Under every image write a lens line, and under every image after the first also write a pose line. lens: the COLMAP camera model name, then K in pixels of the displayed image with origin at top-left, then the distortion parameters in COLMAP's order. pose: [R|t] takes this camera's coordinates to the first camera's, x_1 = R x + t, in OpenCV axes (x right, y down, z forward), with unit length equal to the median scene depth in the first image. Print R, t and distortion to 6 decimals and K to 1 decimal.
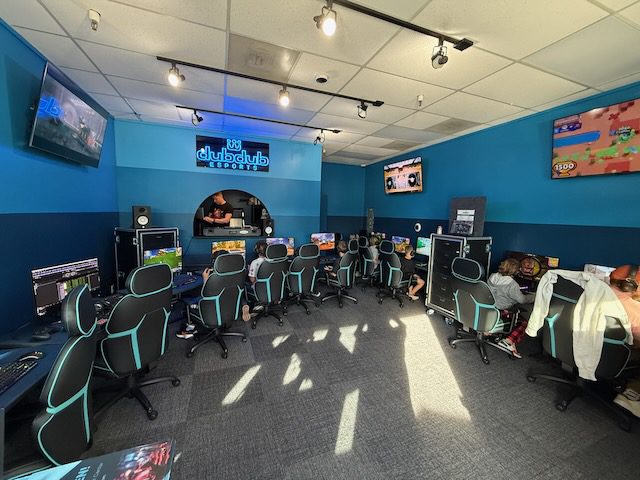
lens RADIAL K [[256.9, 0, 319.1], [0, 256.9, 241.0], [0, 0, 1]] dist [-0.001753, 0.000083]
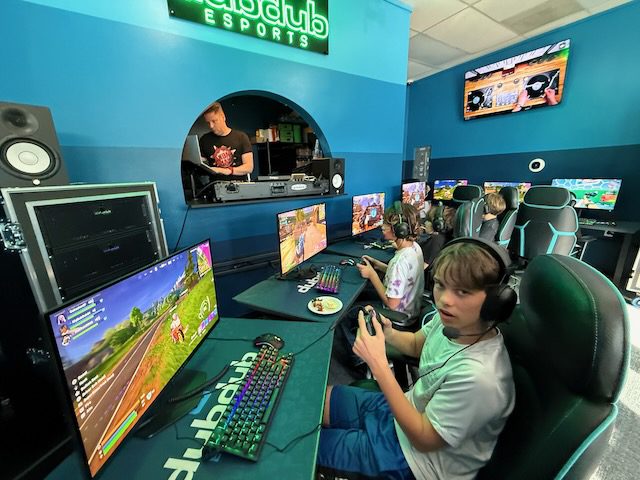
lens RADIAL K [[257.8, 0, 320.0], [0, 257.8, 240.0], [0, 0, 1]] dist [0.000944, 0.000136]
pose [[0.978688, -0.101830, 0.178328, -0.347904], [0.074550, 0.985331, 0.153512, -0.008616], [-0.191344, -0.136946, 0.971923, 0.523091]]
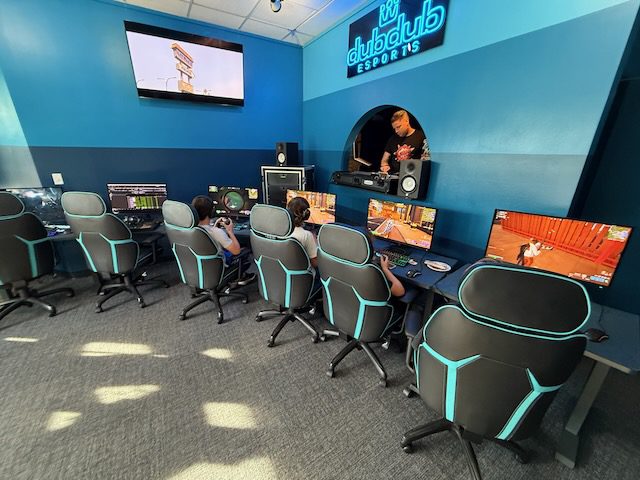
lens RADIAL K [[256.9, 0, 319.1], [0, 256.9, 241.0], [0, 0, 1]] dist [-0.001753, 0.000083]
pose [[0.173398, 0.303534, -0.936910, 0.274904], [-0.117064, 0.950929, 0.286410, -0.061980], [0.977870, 0.060015, 0.200422, 0.778106]]
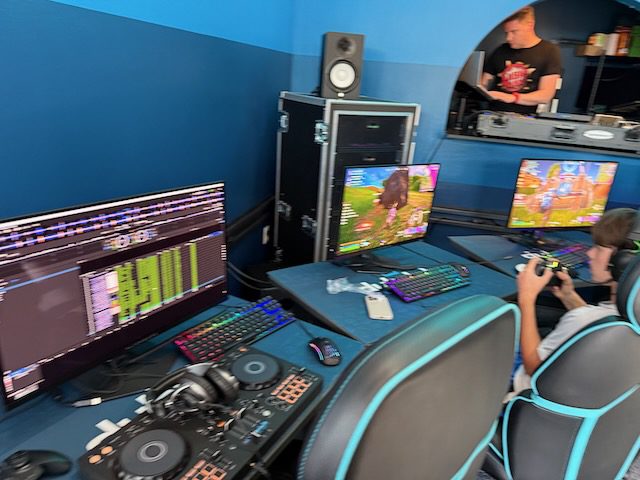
lens RADIAL K [[448.4, 0, 321.1], [0, 448.4, 258.2], [0, 0, 1]] dist [0.005532, -0.027984]
pose [[0.824773, 0.241030, -0.511522, -0.255613], [-0.110076, 0.955736, 0.272859, -0.001175], [0.554647, -0.168740, 0.814797, 0.331369]]
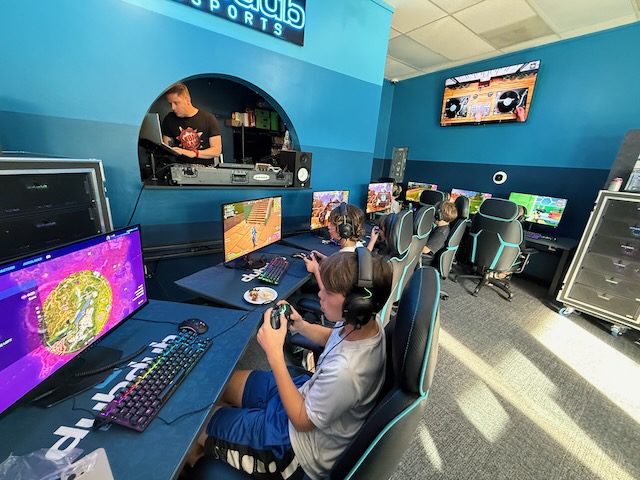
lens RADIAL K [[256.9, 0, 319.1], [0, 256.9, 241.0], [0, 0, 1]] dist [-0.001753, 0.000083]
pose [[0.971753, -0.026155, 0.234547, -0.302756], [-0.022189, 0.979312, 0.201137, -0.016860], [-0.234955, -0.200660, 0.951069, 0.502287]]
